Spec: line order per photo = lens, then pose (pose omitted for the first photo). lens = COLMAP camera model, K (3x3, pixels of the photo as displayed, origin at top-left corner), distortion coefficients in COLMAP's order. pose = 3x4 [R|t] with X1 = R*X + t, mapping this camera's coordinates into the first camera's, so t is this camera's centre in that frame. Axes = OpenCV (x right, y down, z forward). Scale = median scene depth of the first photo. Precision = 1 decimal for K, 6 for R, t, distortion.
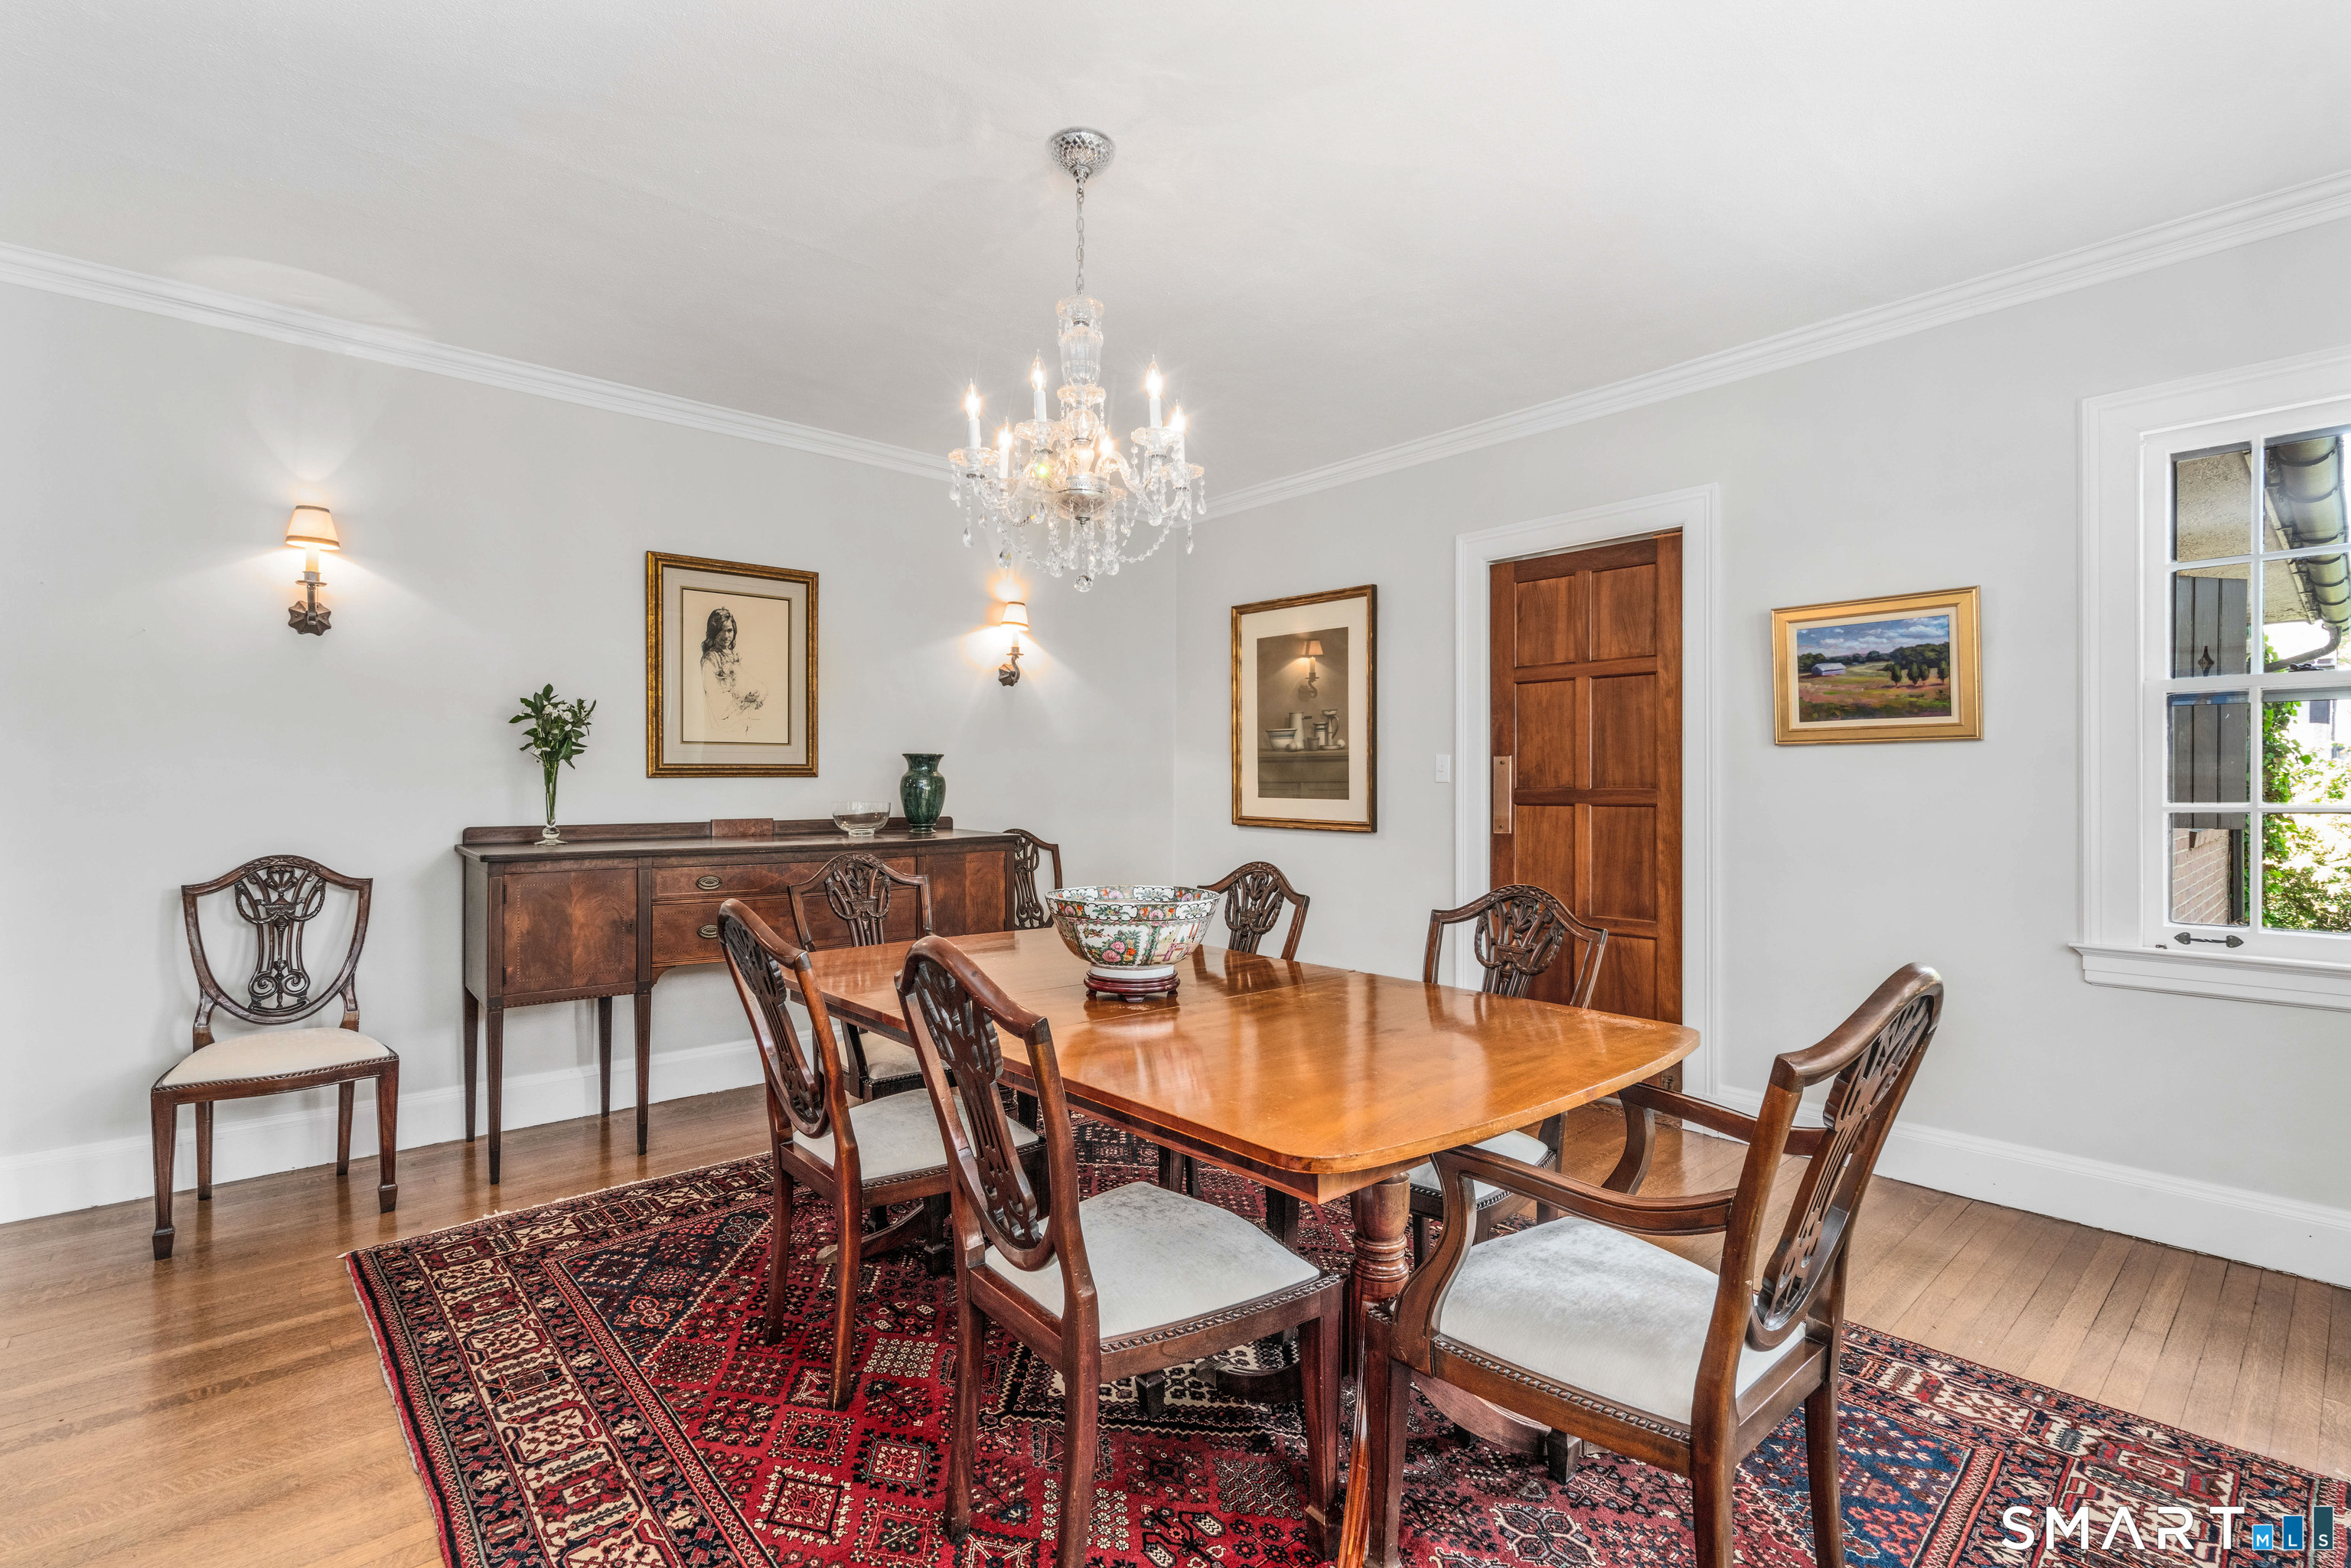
lens RADIAL K [[1071.8, 0, 1227.7], [0, 1071.8, 788.0], [0, 0, 1]] dist [0.001402, -0.001390]
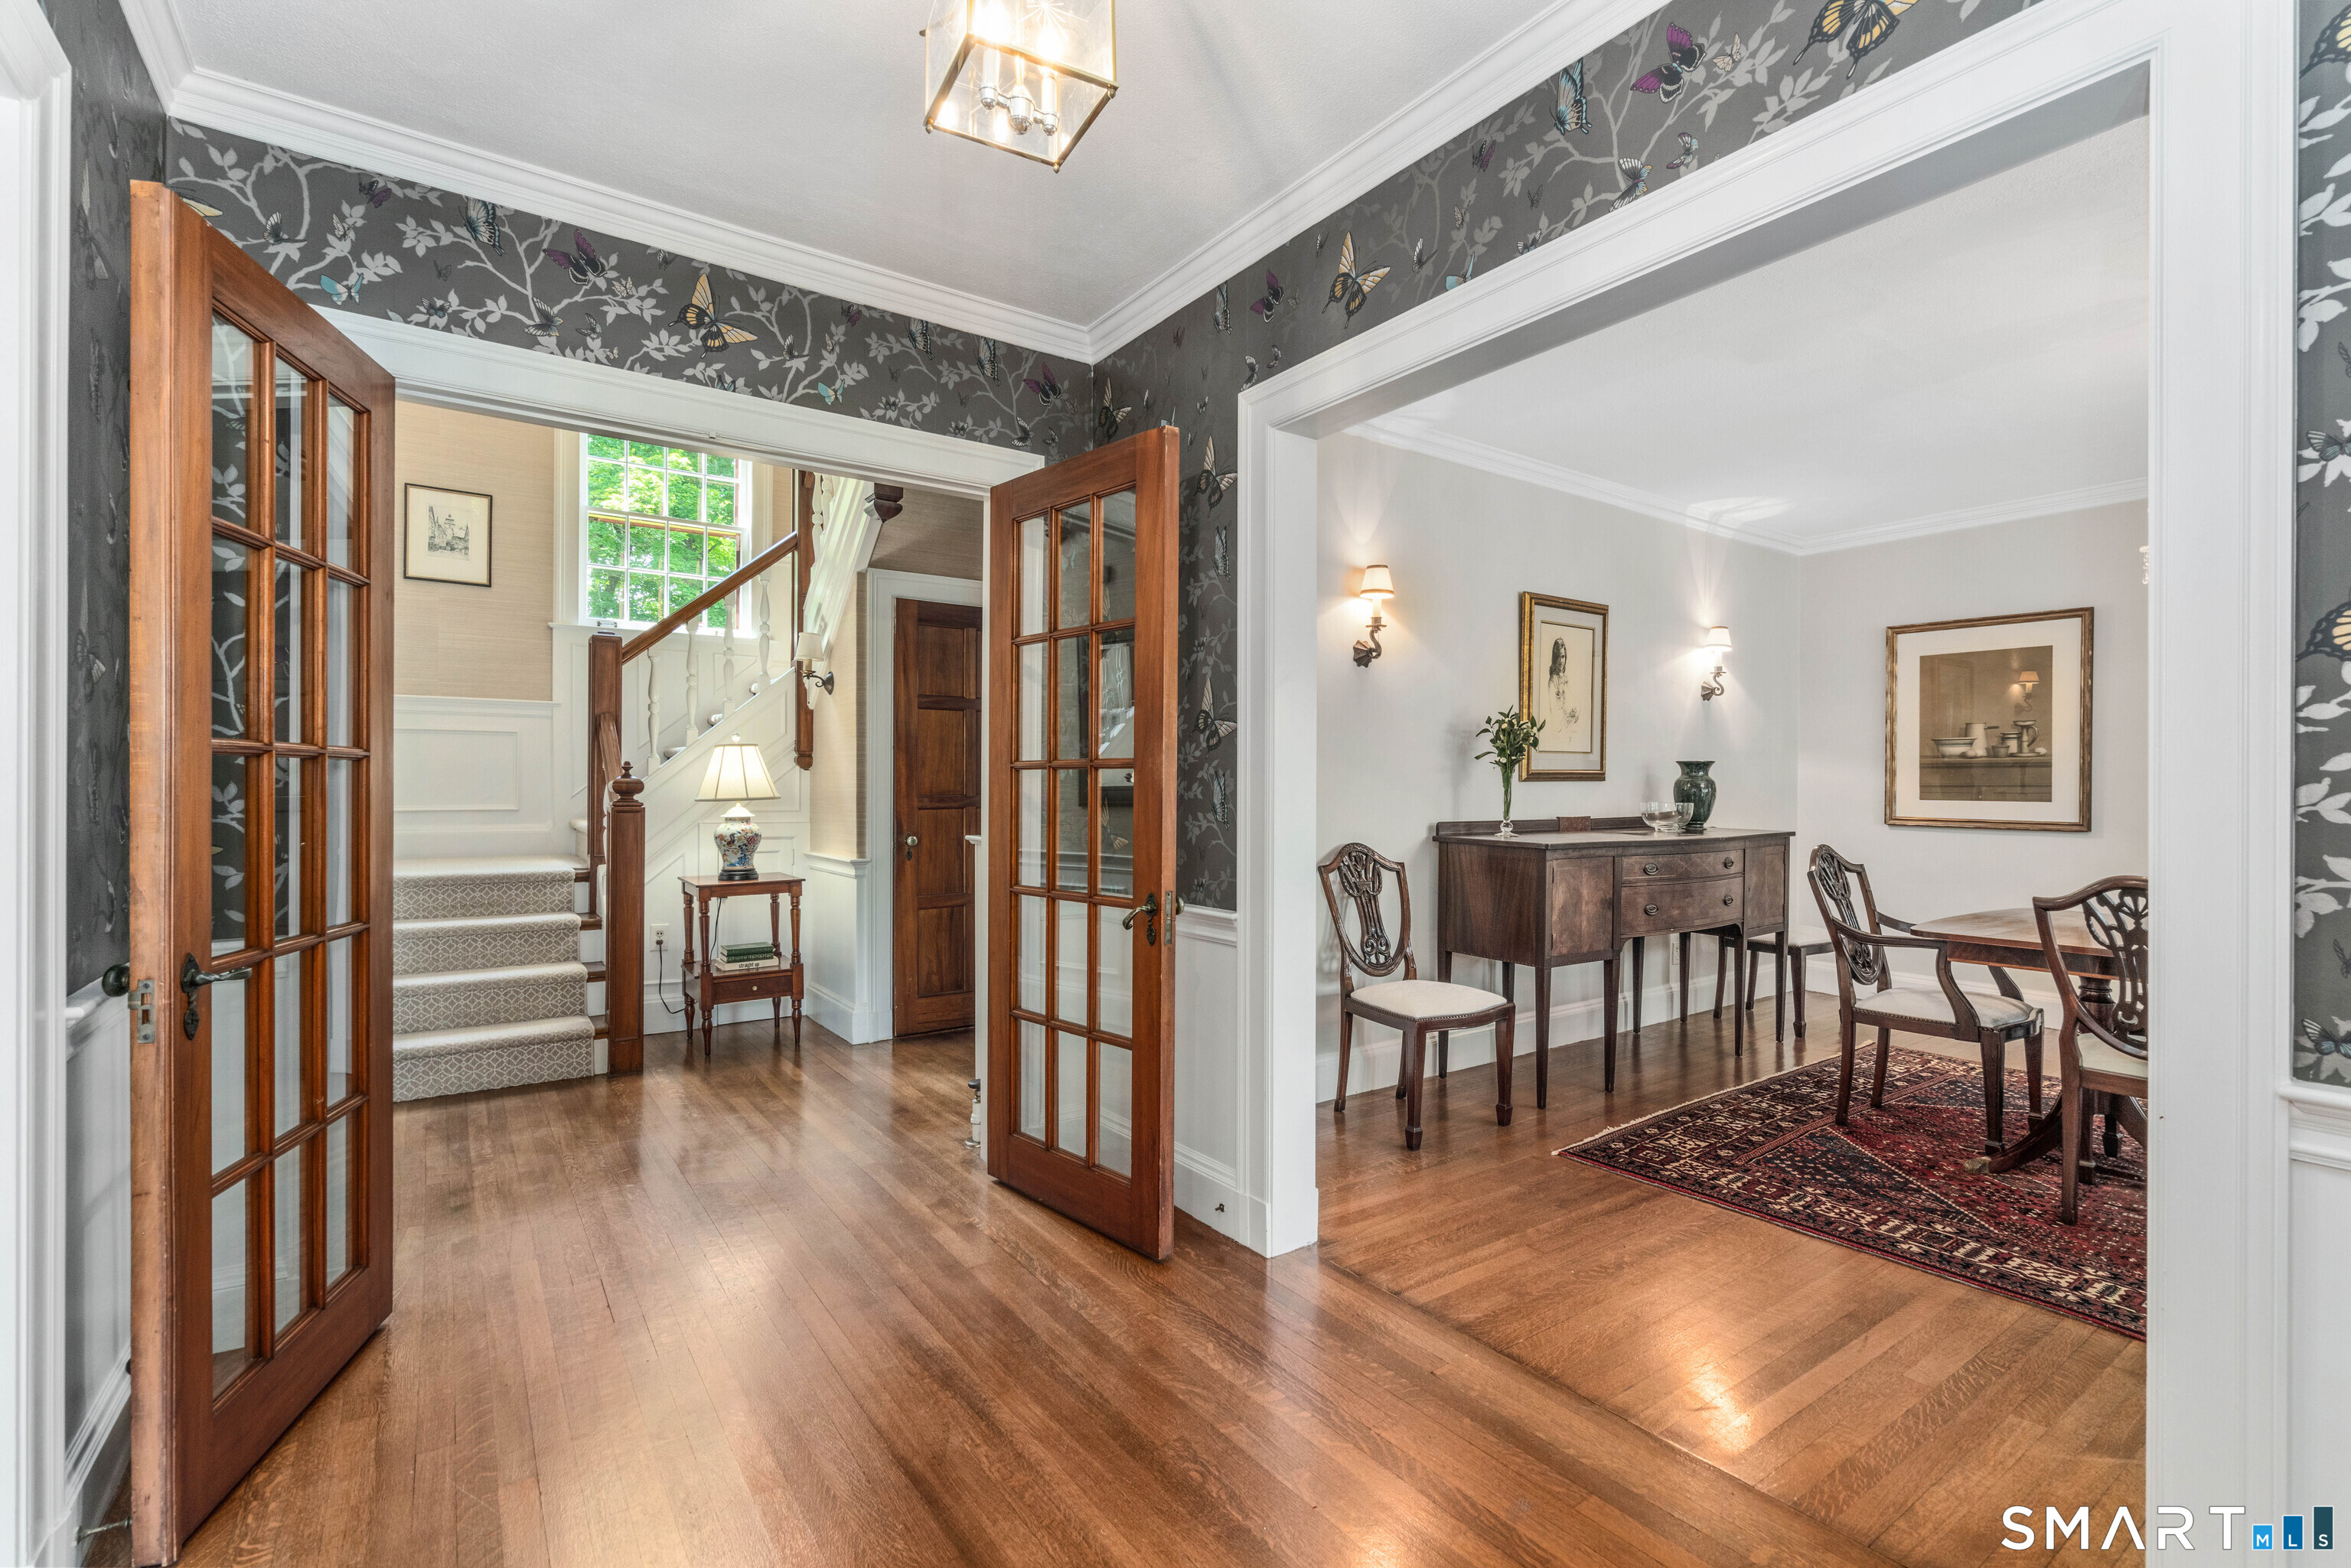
lens RADIAL K [[1071.8, 0, 1173.4], [0, 1071.8, 786.9], [0, 0, 1]] dist [0.001402, -0.001390]
pose [[0.994628, 0.001754, -0.103499, -0.757880], [-0.002312, 0.999983, -0.005271, 0.003781], [0.103488, 0.005482, 0.994616, -0.214303]]
